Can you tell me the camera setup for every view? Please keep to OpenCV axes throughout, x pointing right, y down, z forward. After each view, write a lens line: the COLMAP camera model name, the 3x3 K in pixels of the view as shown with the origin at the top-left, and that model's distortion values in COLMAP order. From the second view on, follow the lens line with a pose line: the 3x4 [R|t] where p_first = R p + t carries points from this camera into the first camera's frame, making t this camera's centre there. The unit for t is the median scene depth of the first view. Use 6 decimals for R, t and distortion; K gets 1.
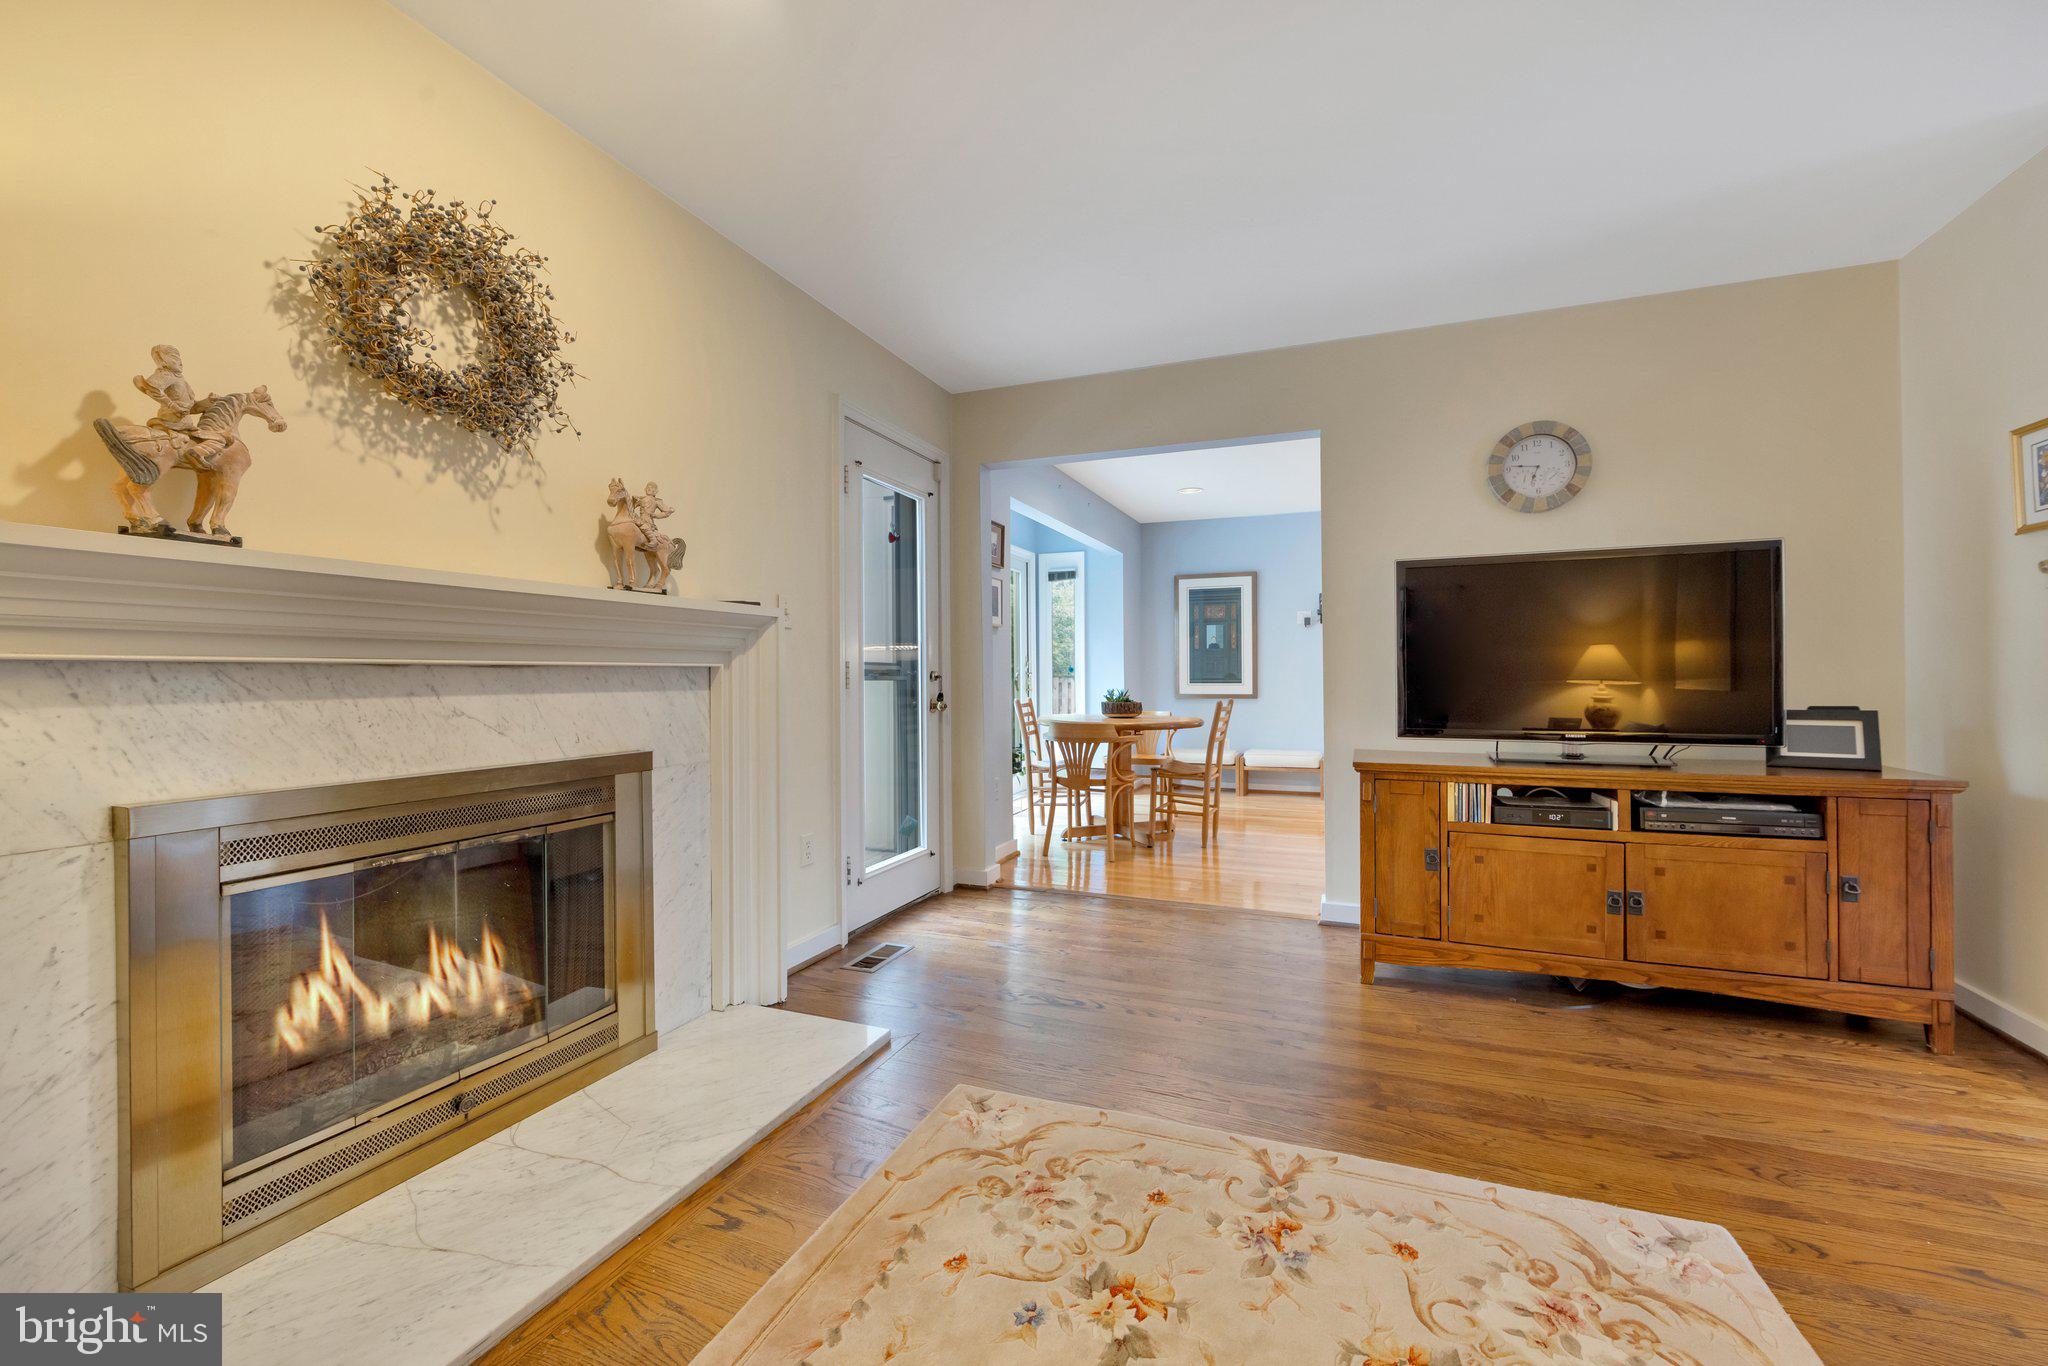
lens RADIAL K [[837.2, 0, 1034.2], [0, 837.2, 678.2], [0, 0, 1]] dist [-0.003177, -0.000701]
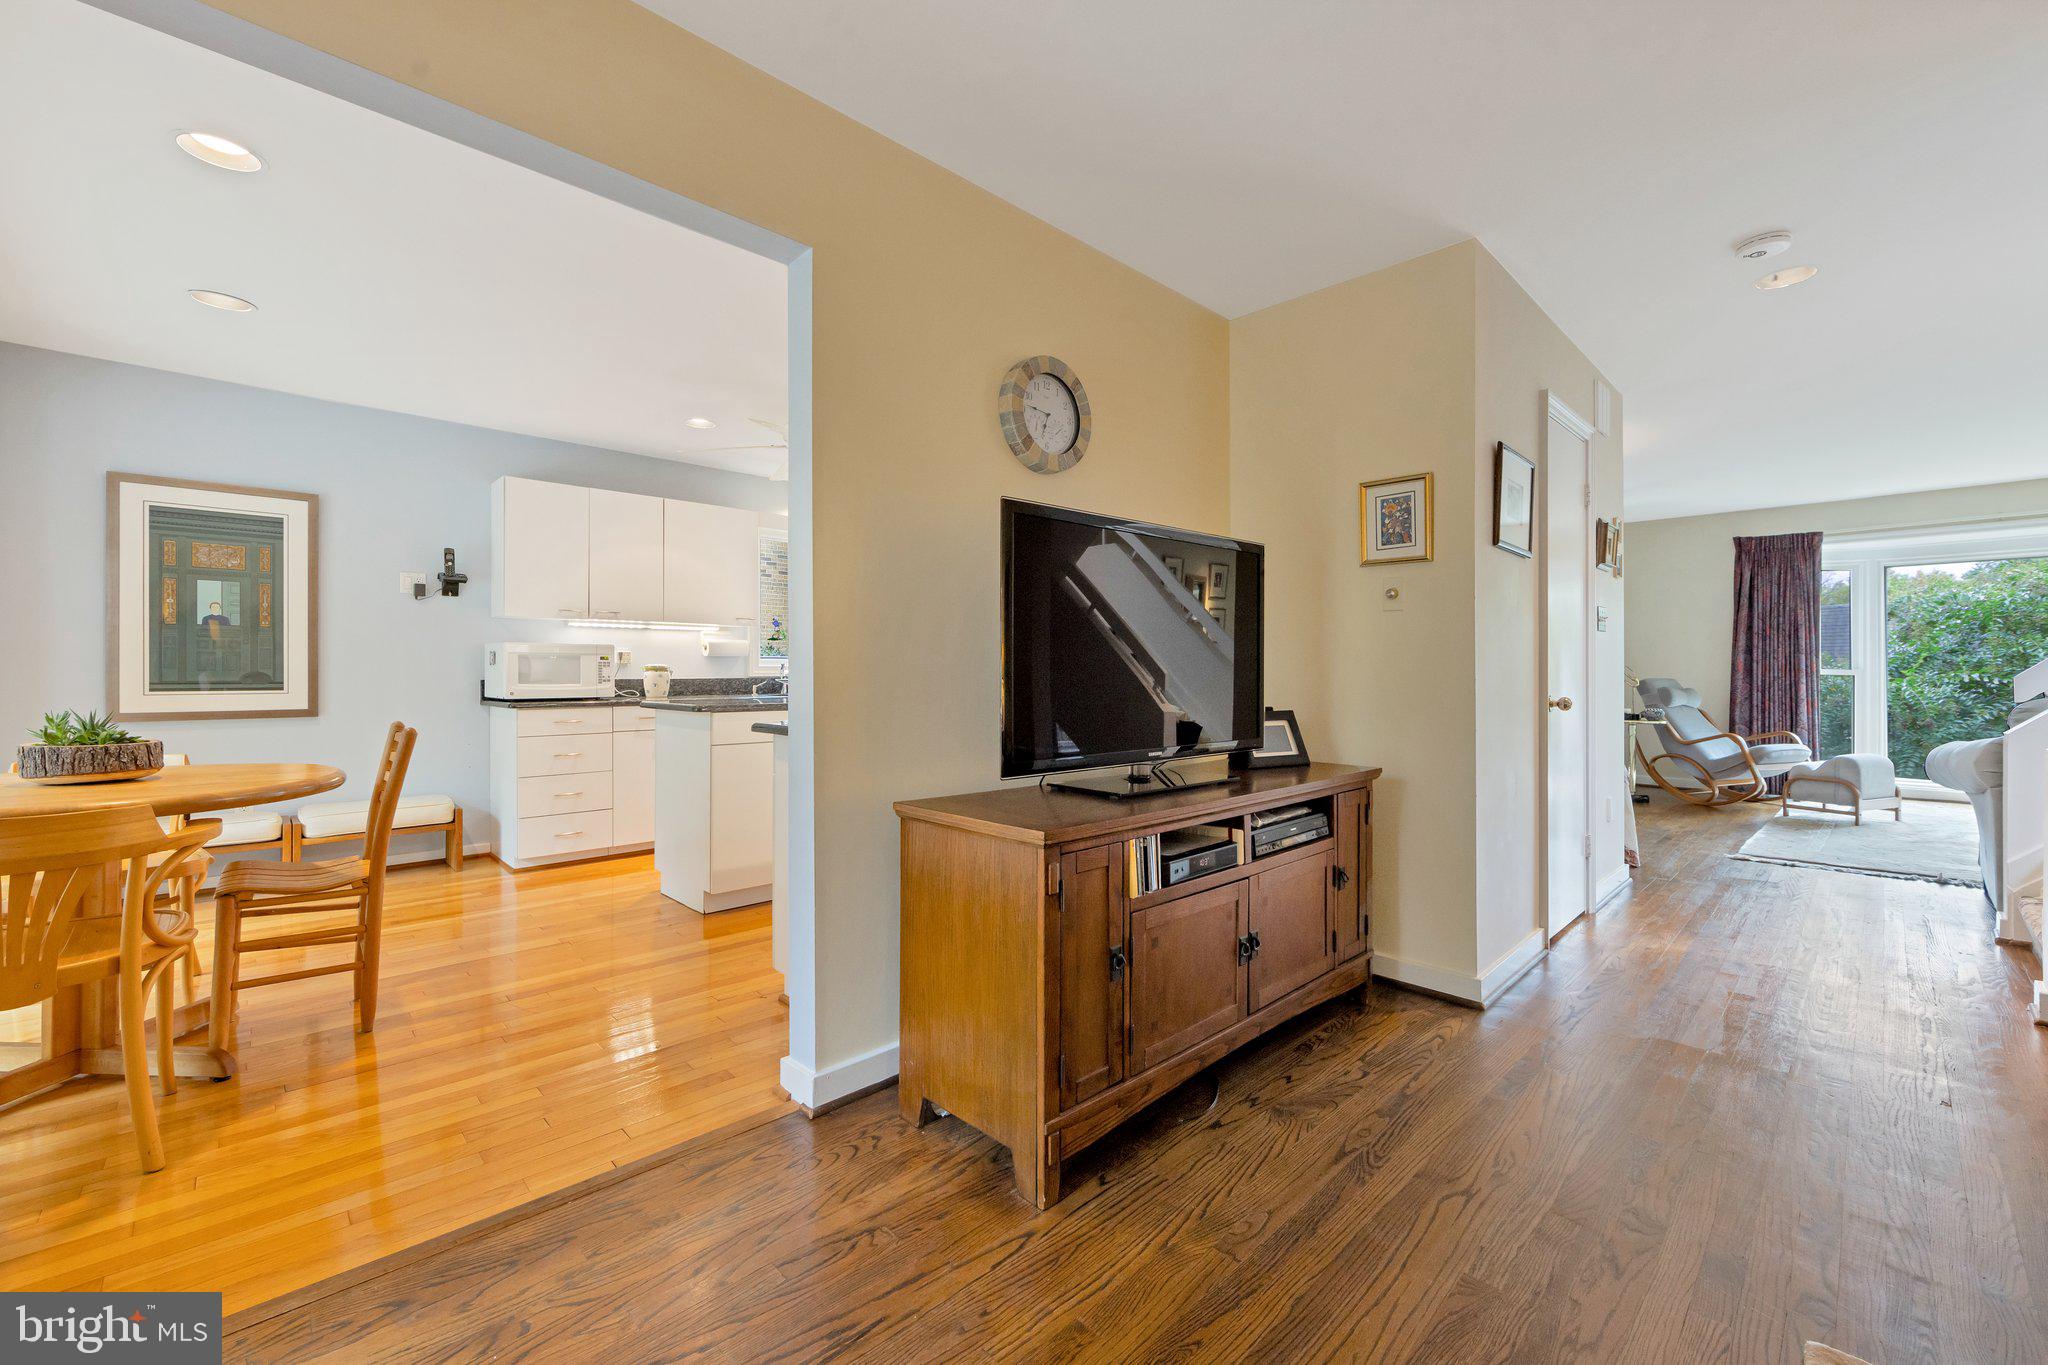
lens RADIAL K [[837.2, 0, 1034.2], [0, 837.2, 677.7], [0, 0, 1]] dist [-0.003177, -0.000701]
pose [[0.407431, -0.001291, 0.913235, -0.146427], [0.000451, 0.999999, 0.001213, -0.006447], [-0.913236, -0.000083, 0.407431, 0.801847]]
